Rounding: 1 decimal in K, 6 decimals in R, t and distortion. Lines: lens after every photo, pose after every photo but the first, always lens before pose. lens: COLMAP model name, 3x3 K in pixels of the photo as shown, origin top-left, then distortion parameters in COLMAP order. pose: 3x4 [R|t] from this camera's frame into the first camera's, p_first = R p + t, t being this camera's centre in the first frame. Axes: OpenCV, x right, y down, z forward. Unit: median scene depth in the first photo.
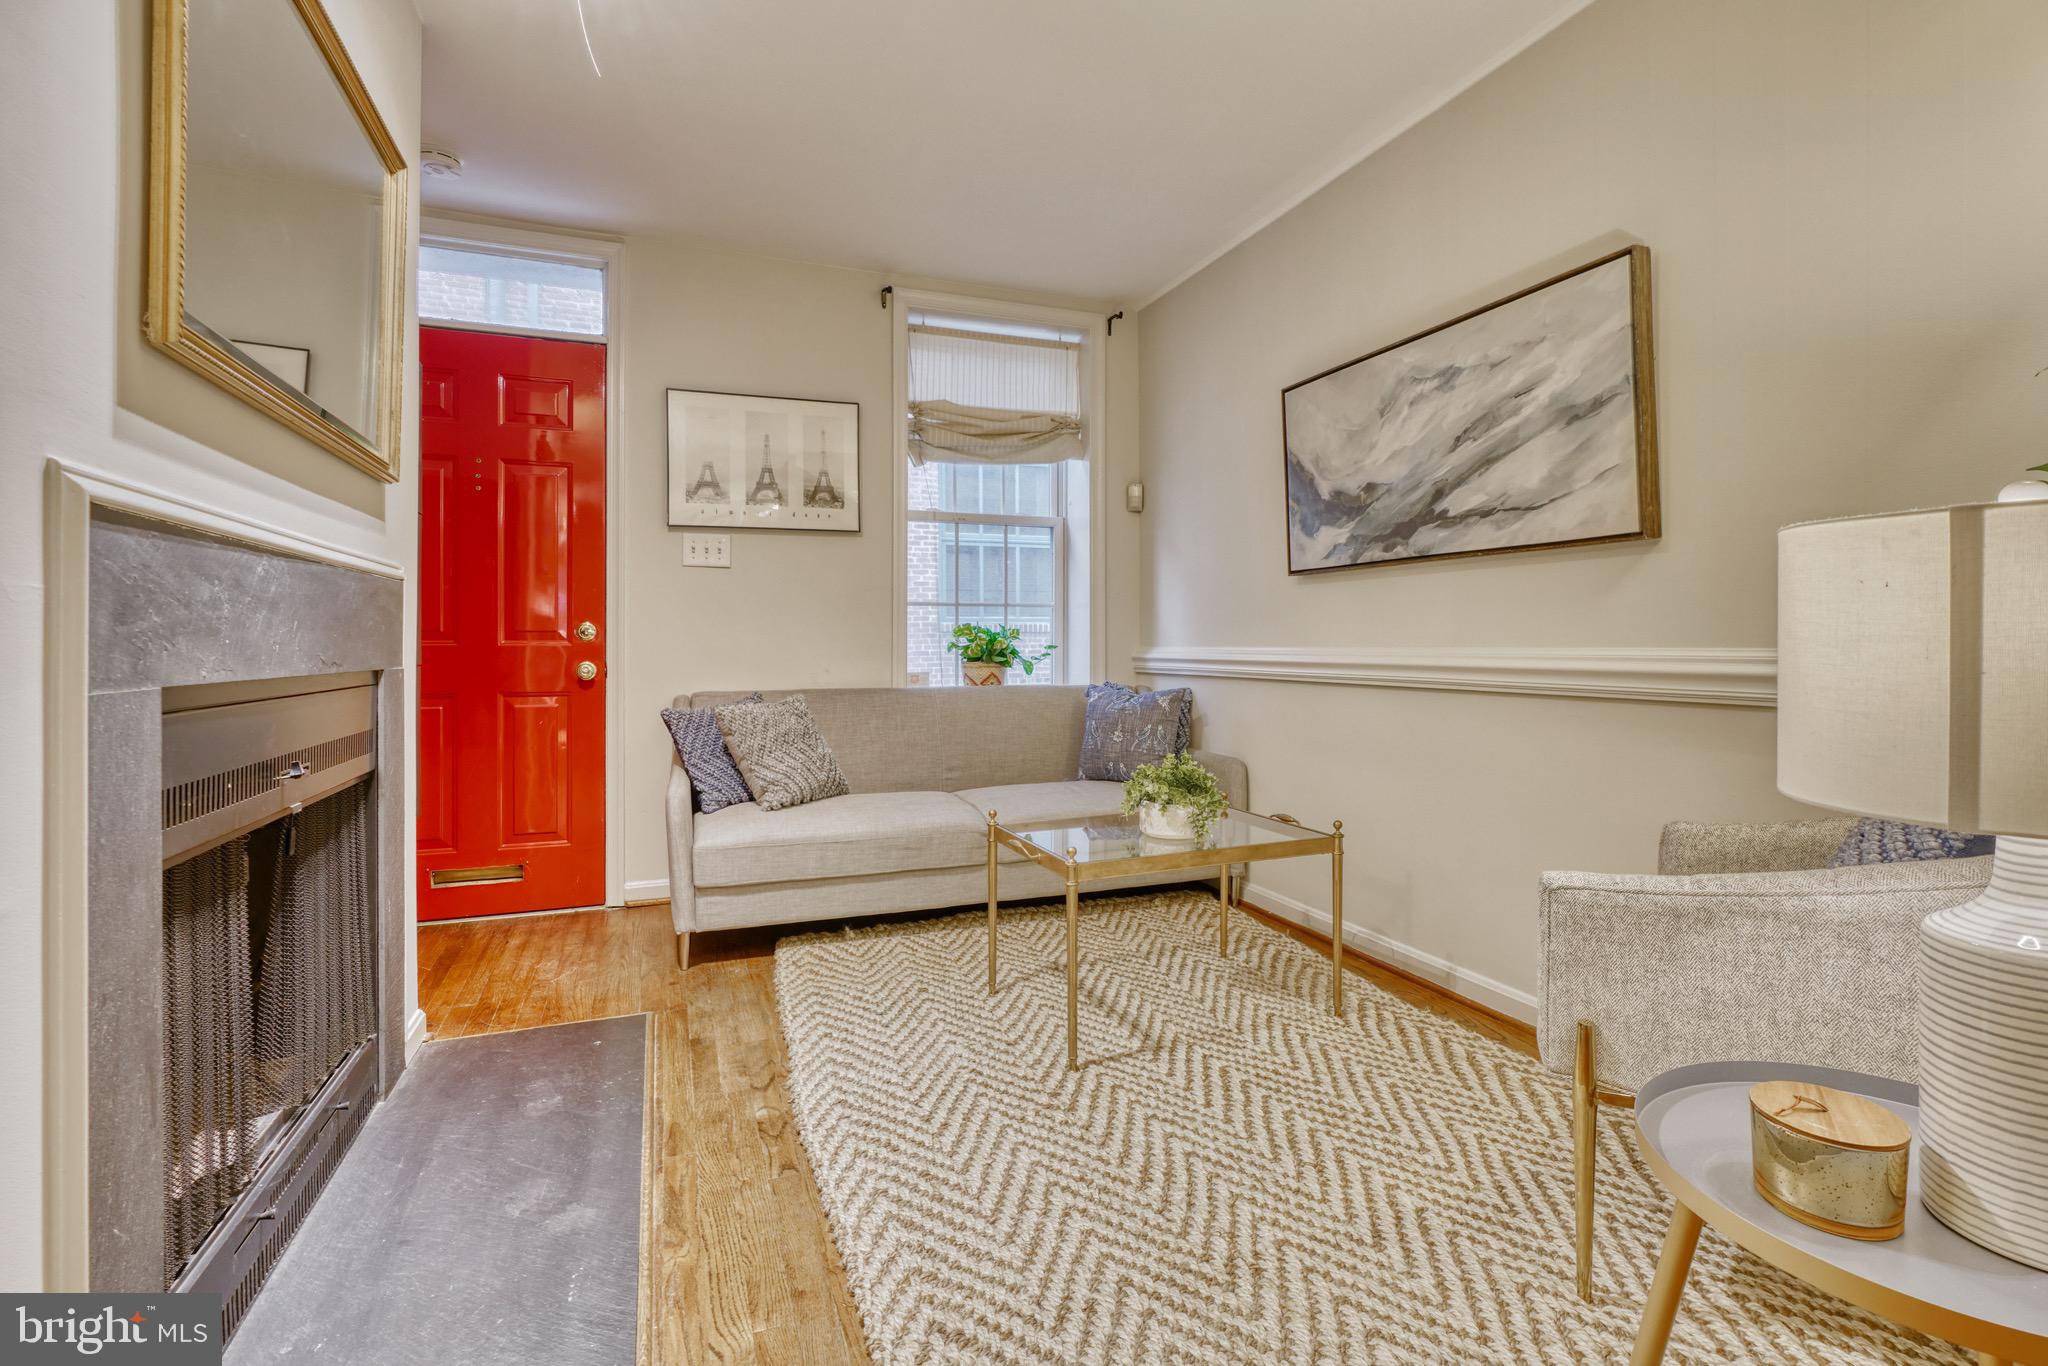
lens RADIAL K [[939.6, 0, 1018.9], [0, 939.6, 640.0], [0, 0, 1]] dist [-0.004074, 0.000493]
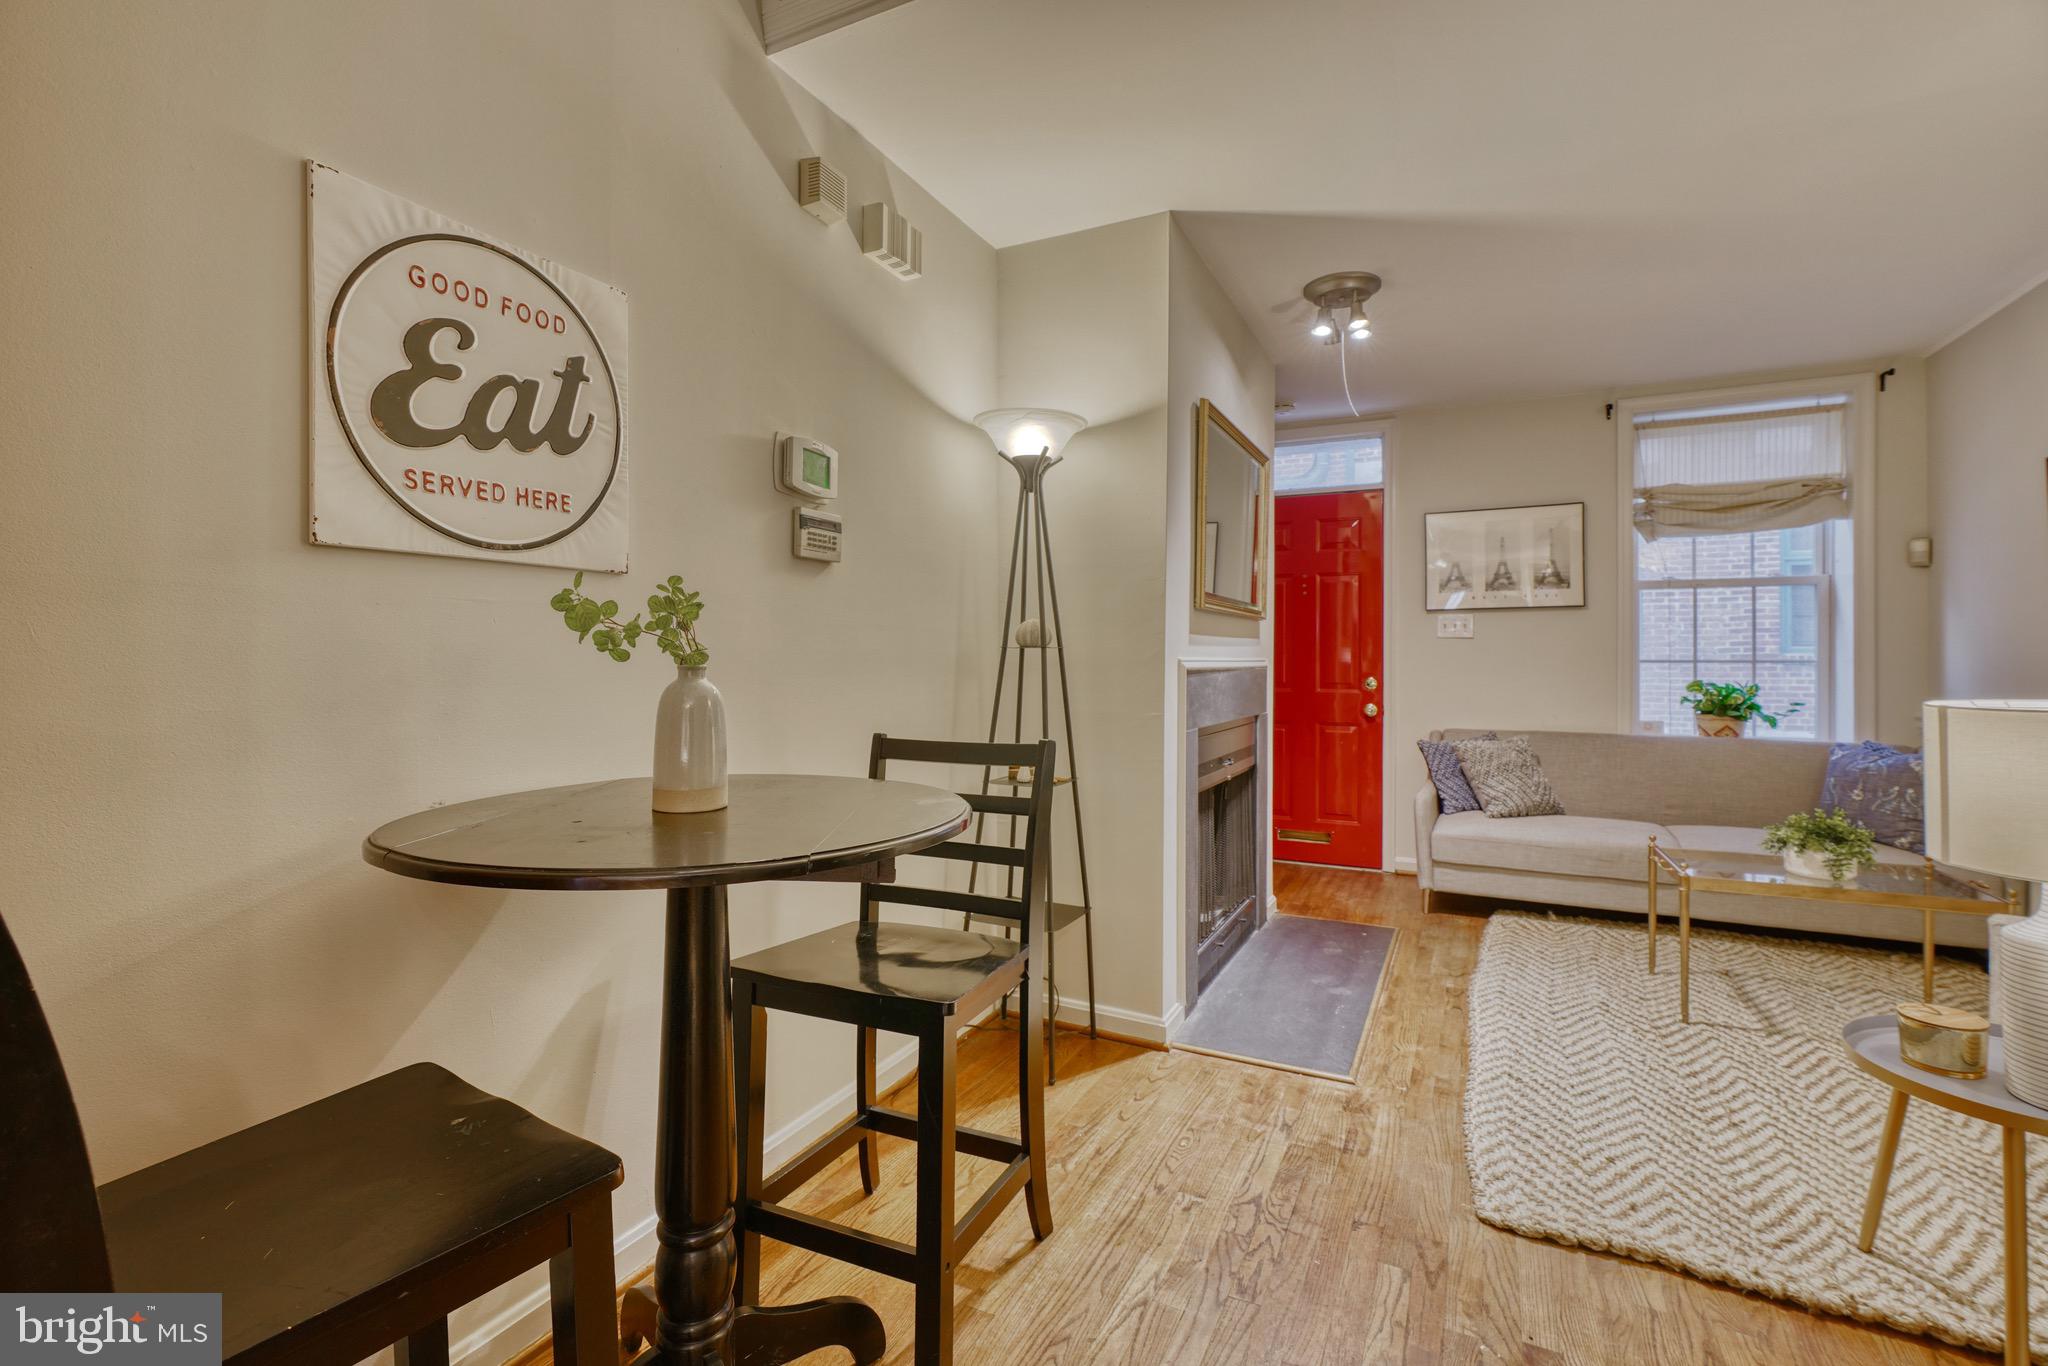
lens RADIAL K [[925.3, 0, 1012.8], [0, 925.3, 655.0], [0, 0, 1]] dist [-0.011638, 0.006388]
pose [[0.671375, 0.002105, -0.741115, 0.281655], [-0.002120, 0.999997, 0.000920, -0.062838], [0.741114, 0.000954, 0.671378, -0.466125]]
